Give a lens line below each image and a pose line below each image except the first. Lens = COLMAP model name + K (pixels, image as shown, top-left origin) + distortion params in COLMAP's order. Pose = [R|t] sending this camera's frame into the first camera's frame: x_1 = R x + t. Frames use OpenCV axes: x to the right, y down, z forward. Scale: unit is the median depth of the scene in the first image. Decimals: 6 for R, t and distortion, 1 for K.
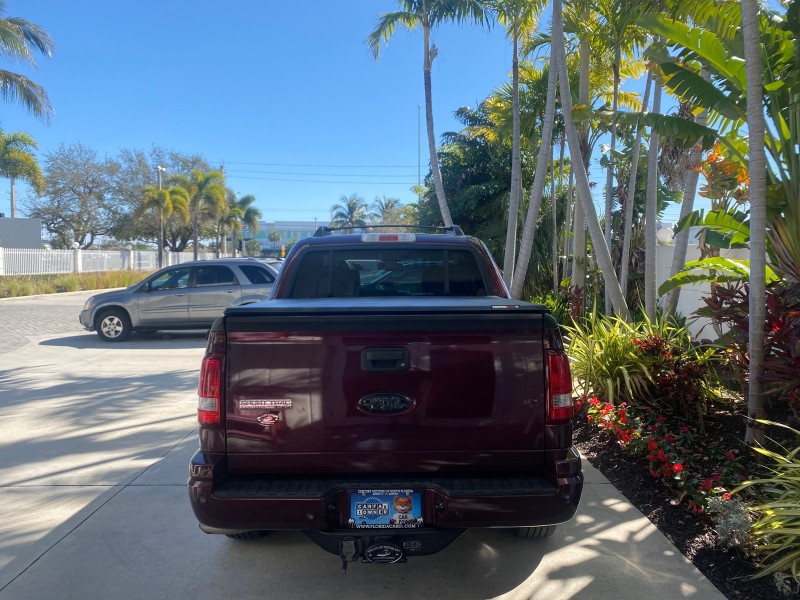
lens RADIAL K [[615.6, 0, 396.2], [0, 615.6, 300.5], [0, 0, 1]] dist [0.016630, -0.018370]
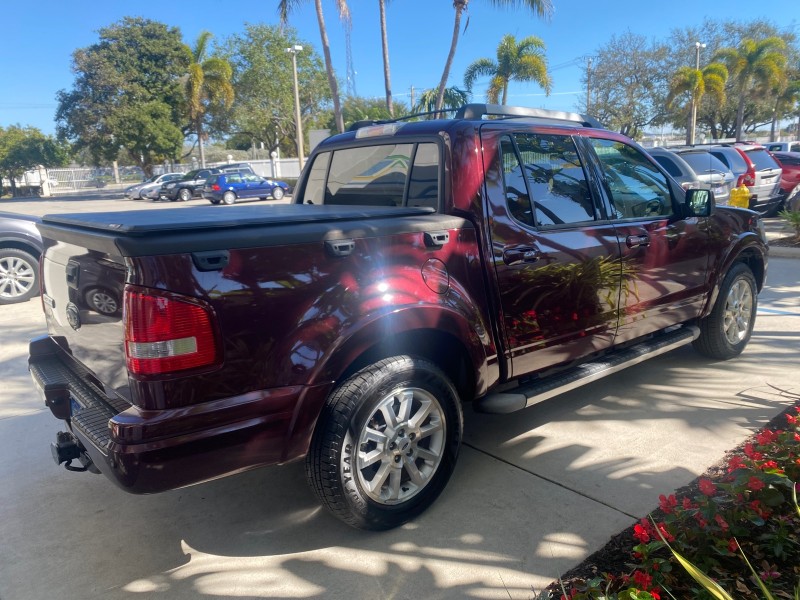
lens RADIAL K [[615.6, 0, 401.7], [0, 615.6, 296.3], [0, 0, 1]] dist [0.016630, -0.018370]
pose [[0.658141, 0.128461, -0.741854, 0.187684], [-0.001938, 0.985622, 0.168952, -0.008046], [0.752892, -0.109757, 0.648928, 0.135584]]
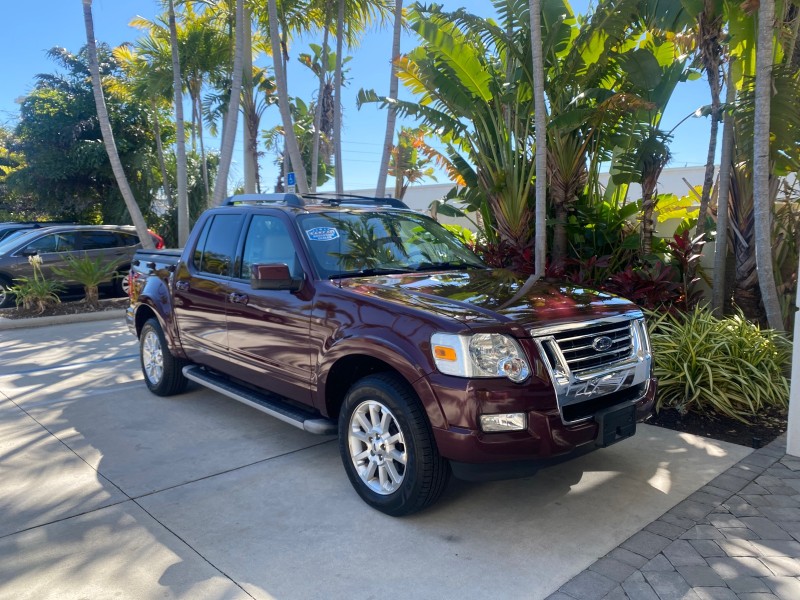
lens RADIAL K [[615.6, 0, 405.8], [0, 615.6, 296.8], [0, 0, 1]] dist [0.016630, -0.018370]
pose [[0.734064, -0.075907, 0.674825, -0.225726], [0.044189, 0.996966, 0.064075, -0.001009], [-0.677641, -0.017215, 0.735191, 0.051980]]
